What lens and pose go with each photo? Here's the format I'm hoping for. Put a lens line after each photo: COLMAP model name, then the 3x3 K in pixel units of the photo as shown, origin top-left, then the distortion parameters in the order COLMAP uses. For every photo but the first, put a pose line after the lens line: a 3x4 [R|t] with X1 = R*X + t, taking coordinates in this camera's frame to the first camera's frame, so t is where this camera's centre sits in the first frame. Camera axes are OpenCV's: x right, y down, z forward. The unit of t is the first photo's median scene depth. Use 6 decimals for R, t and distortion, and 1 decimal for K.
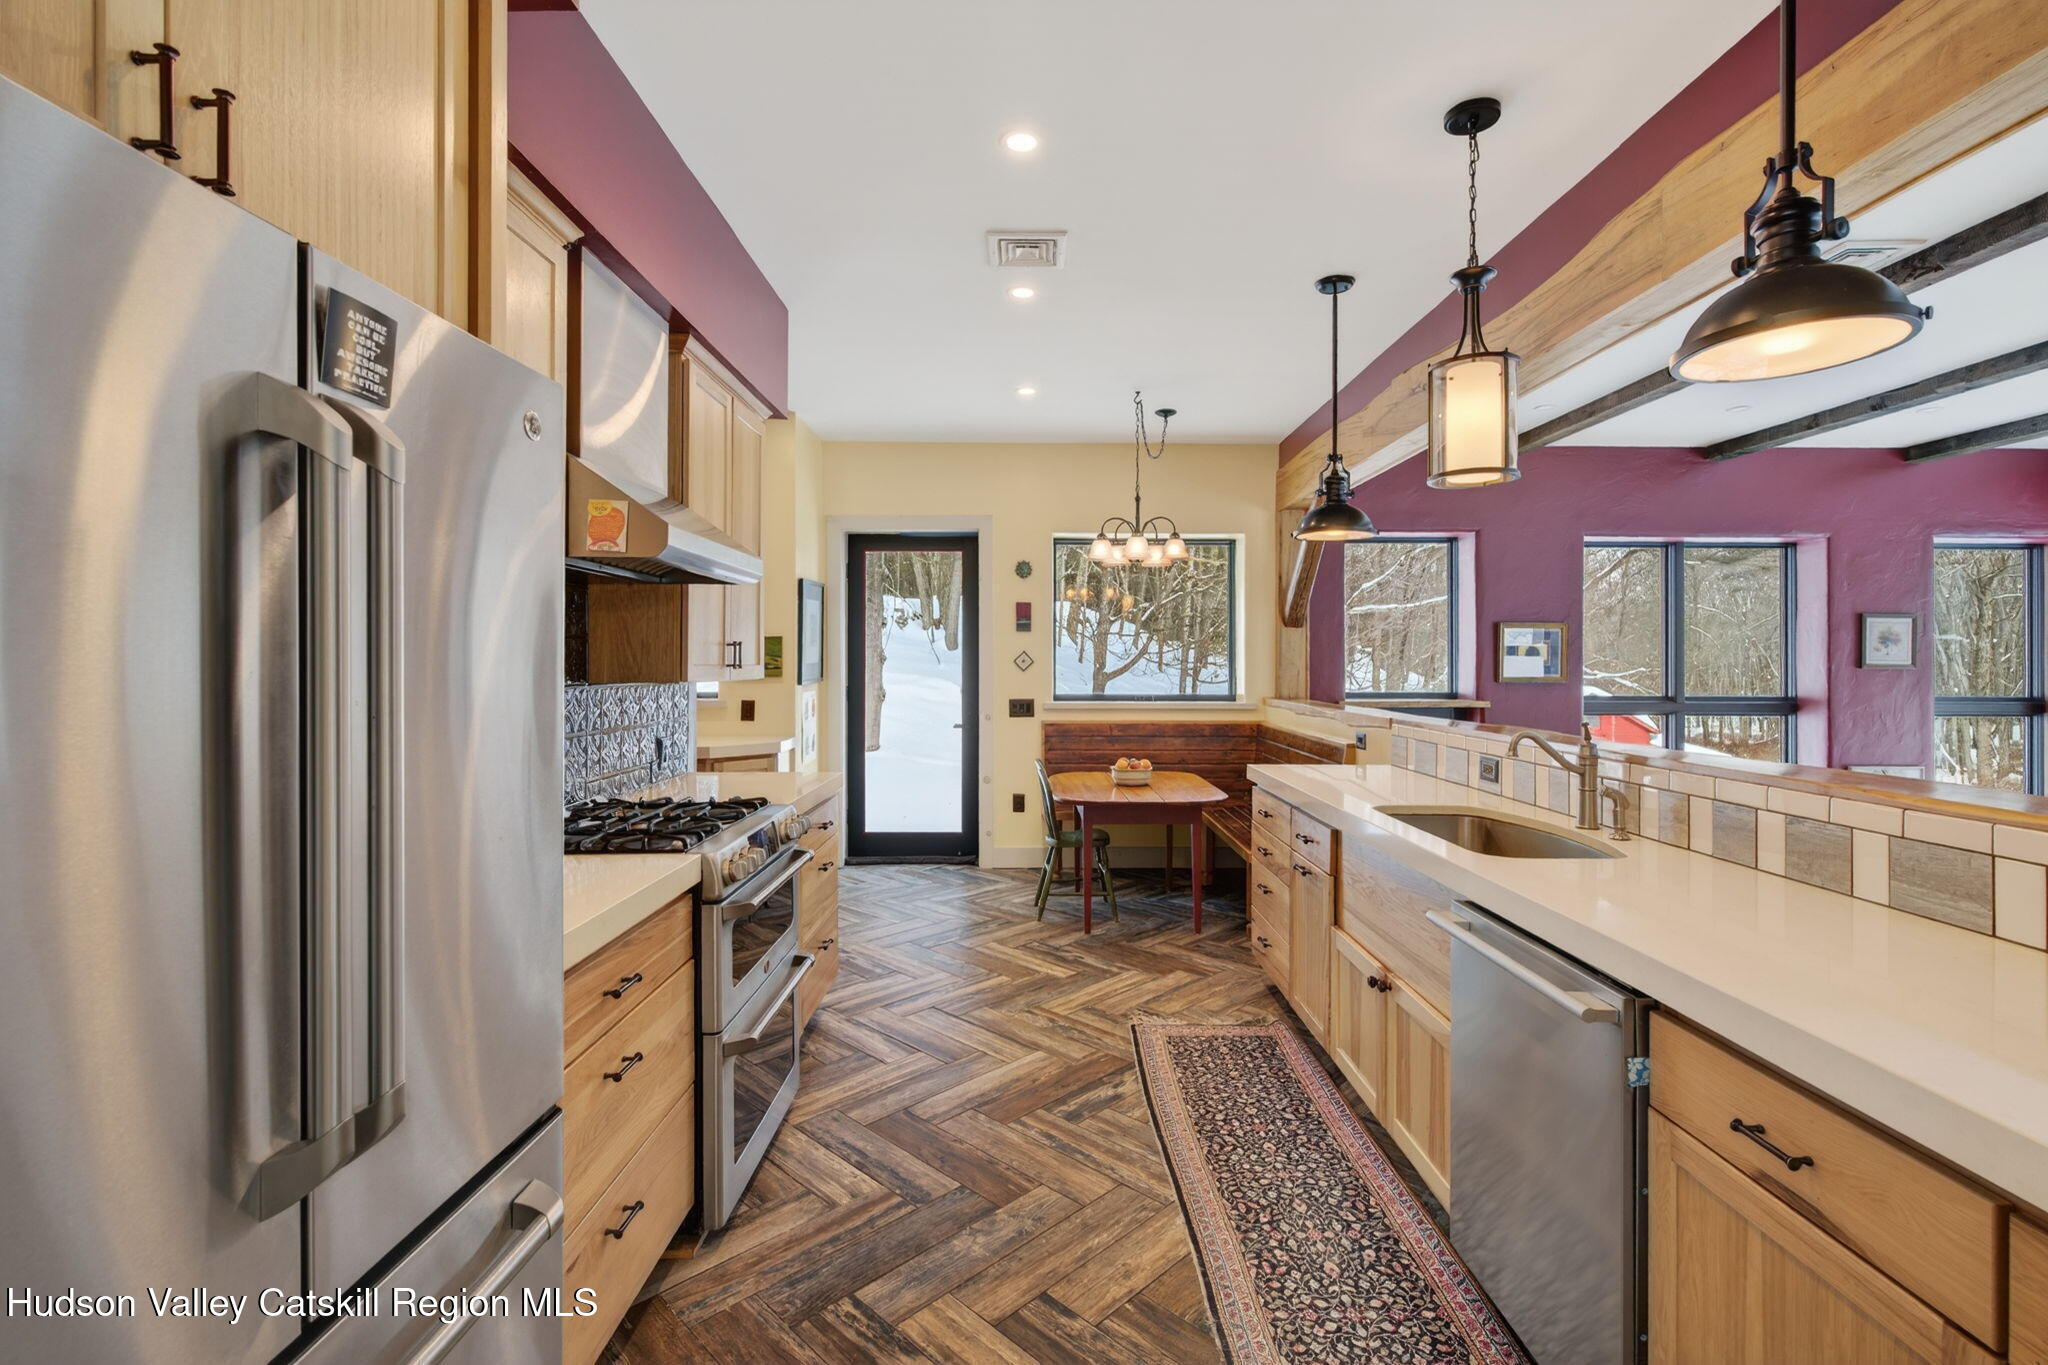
lens RADIAL K [[973.3, 0, 1025.0], [0, 973.3, 668.8], [0, 0, 1]] dist [0.004610, 0.001075]
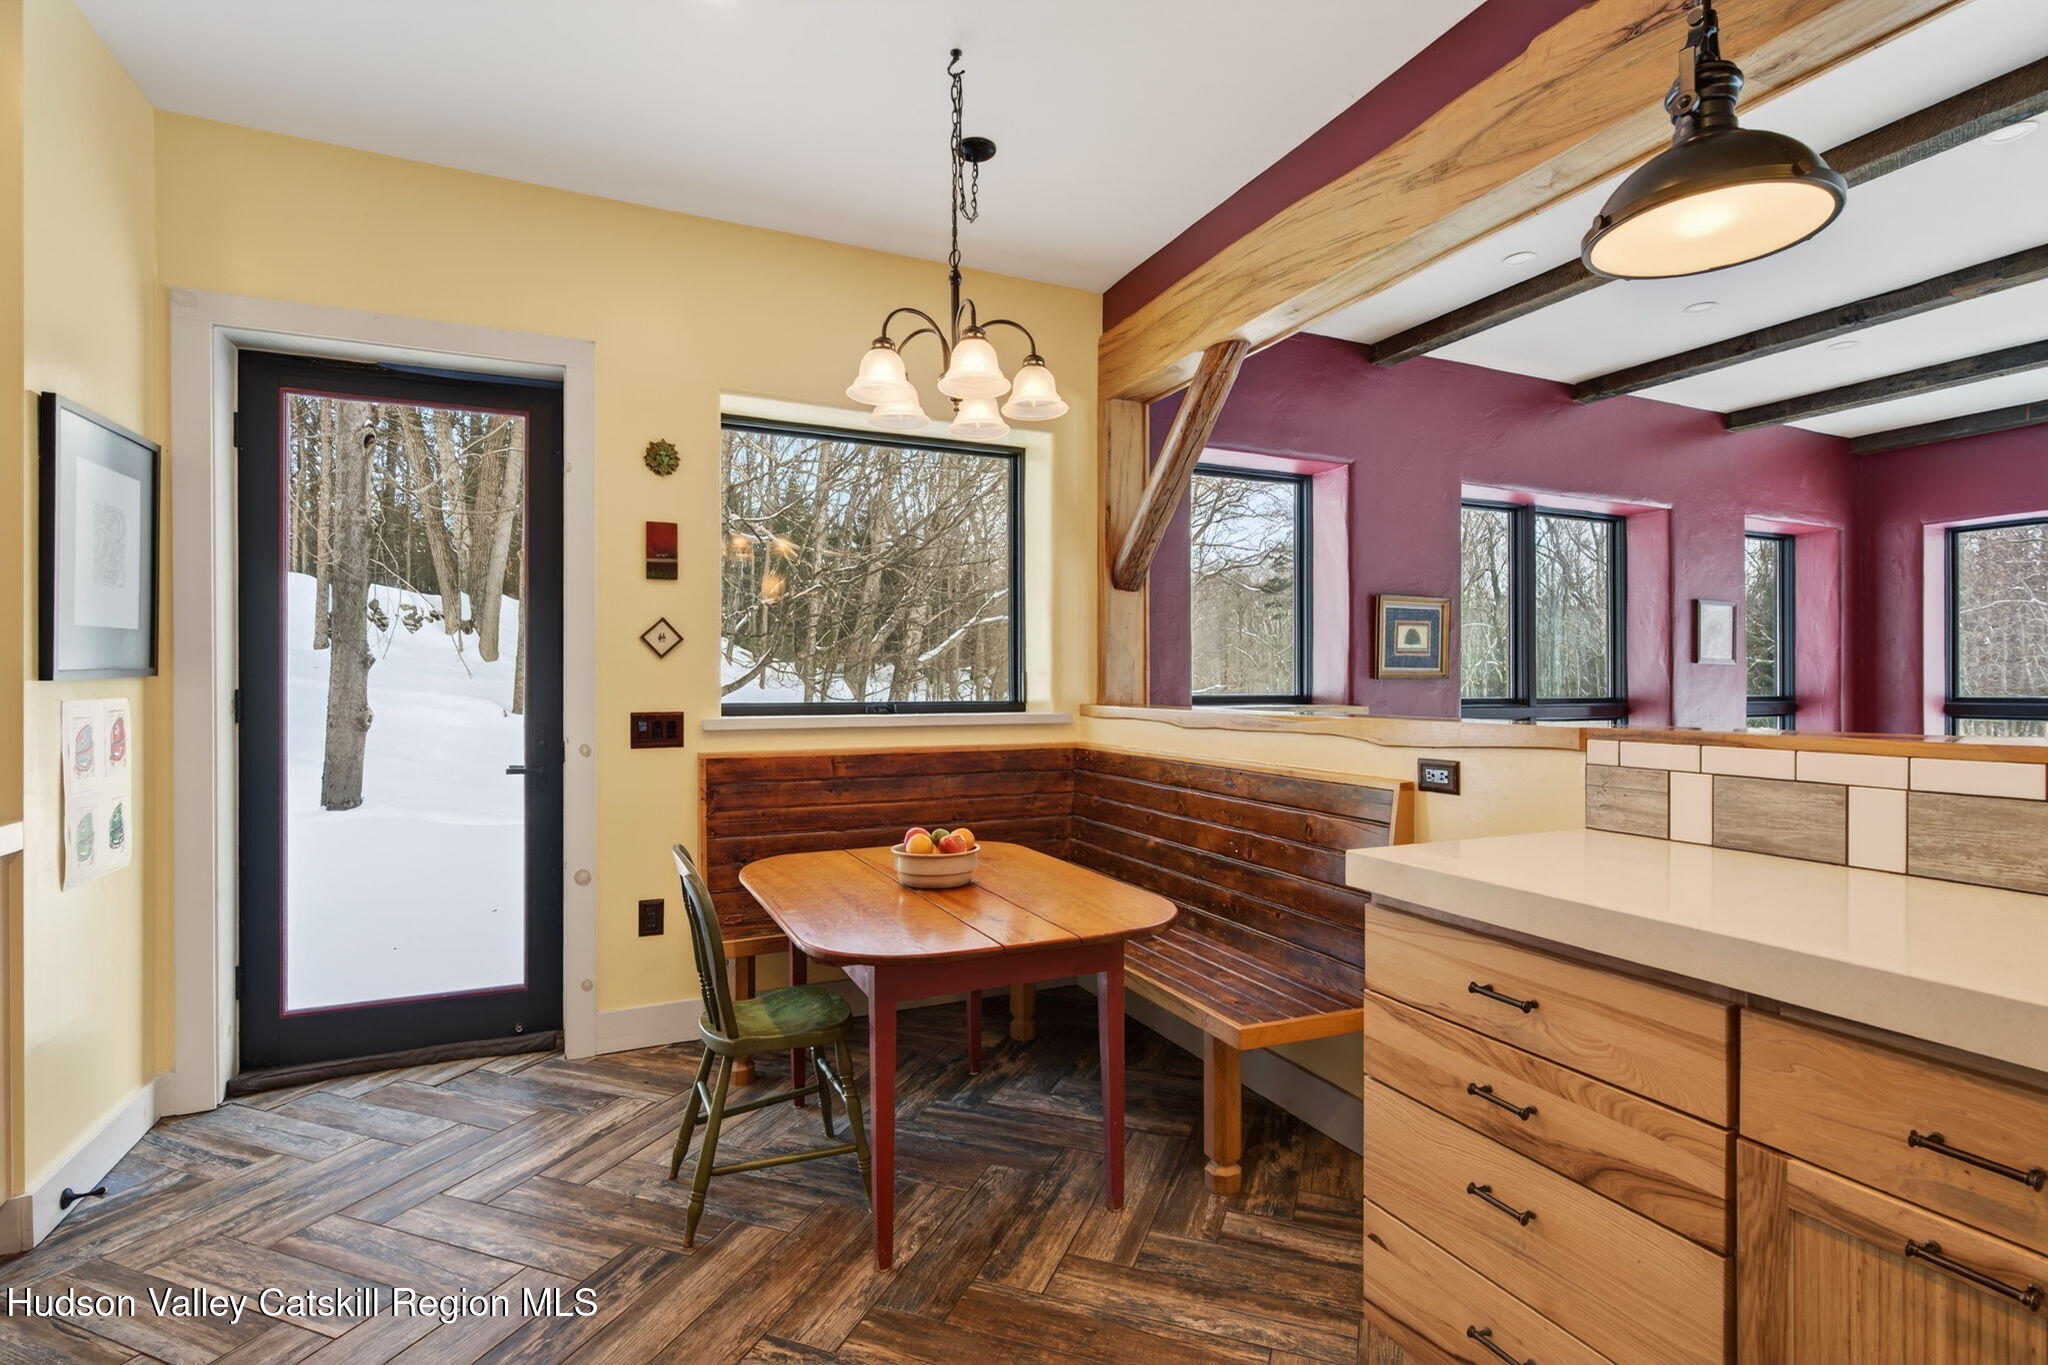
lens RADIAL K [[973.3, 0, 1018.7], [0, 973.3, 684.0], [0, 0, 1]] dist [0.004610, 0.001075]
pose [[0.911142, -0.001948, 0.412088, -0.041996], [0.005463, 0.999958, -0.007351, 0.021254], [-0.412057, 0.008949, 0.911114, 0.463365]]
